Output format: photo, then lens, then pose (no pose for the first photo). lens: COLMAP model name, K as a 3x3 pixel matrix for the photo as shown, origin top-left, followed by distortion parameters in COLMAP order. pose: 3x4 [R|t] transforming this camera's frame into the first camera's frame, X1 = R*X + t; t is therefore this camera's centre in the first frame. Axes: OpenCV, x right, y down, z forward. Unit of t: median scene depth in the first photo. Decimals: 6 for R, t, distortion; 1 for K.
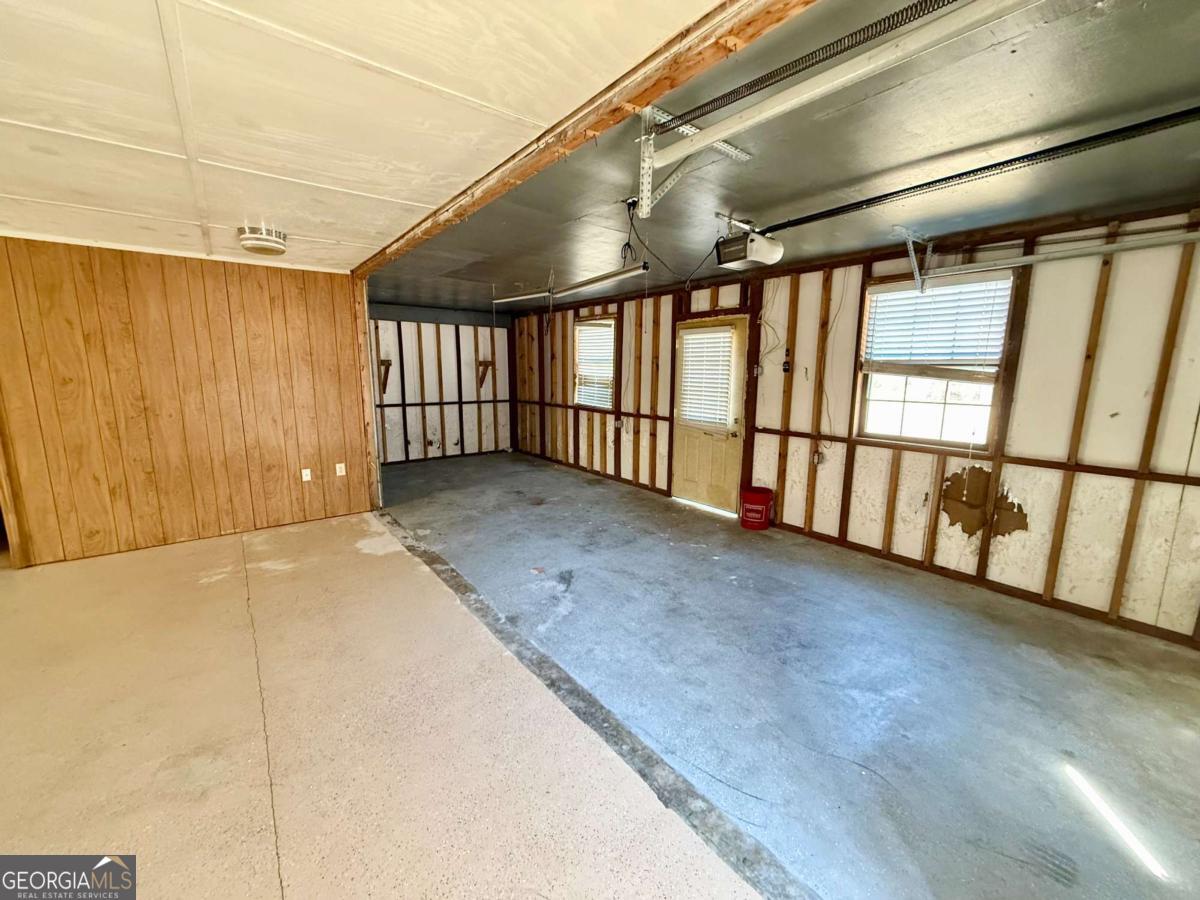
lens RADIAL K [[478.5, 0, 599.6], [0, 478.5, 449.6], [0, 0, 1]] dist [-0.000653, 0.000414]
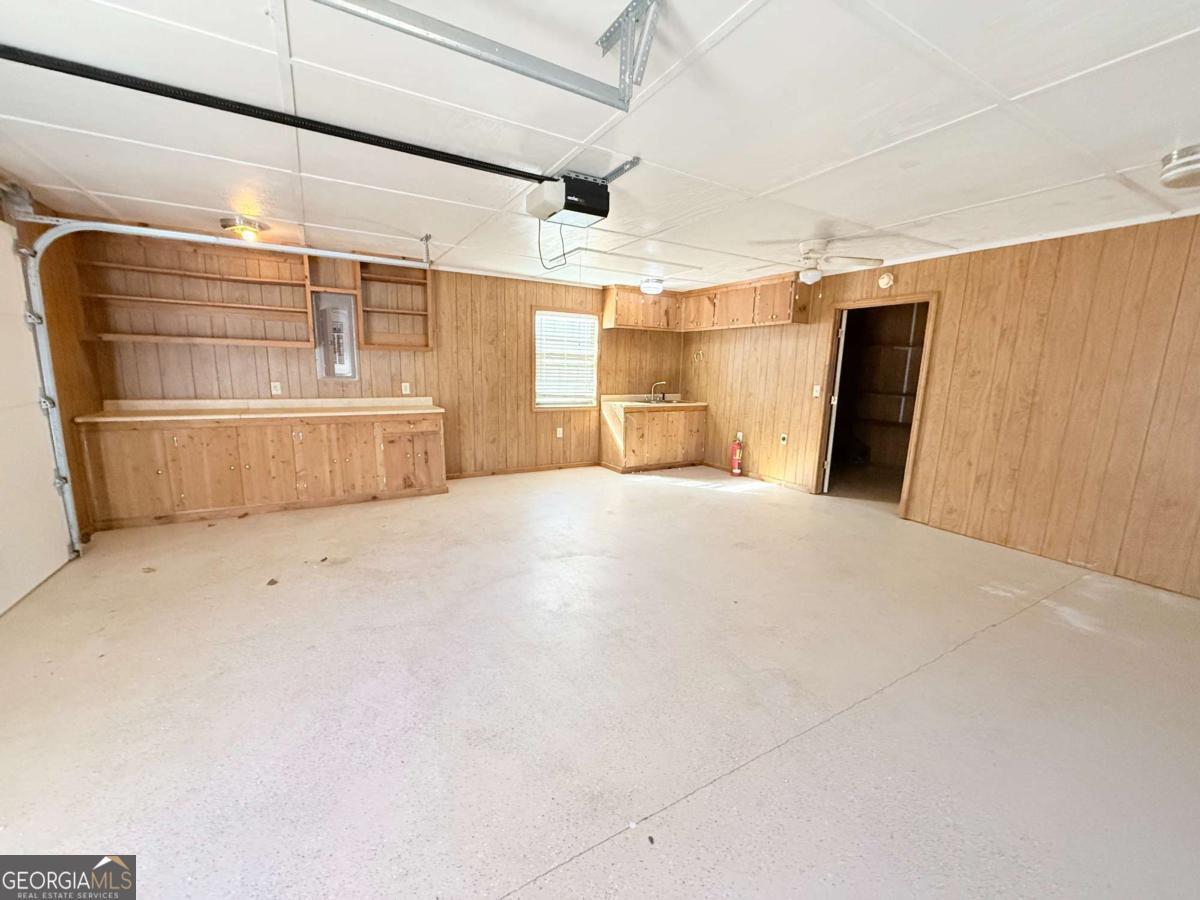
lens RADIAL K [[478.5, 0, 599.5], [0, 478.5, 450.9], [0, 0, 1]] dist [-0.000653, 0.000414]
pose [[-0.153753, 0.155489, -0.975799, 0.126747], [-0.190744, 0.964296, 0.183711, -0.006290], [0.969524, 0.214373, -0.118605, 0.304716]]
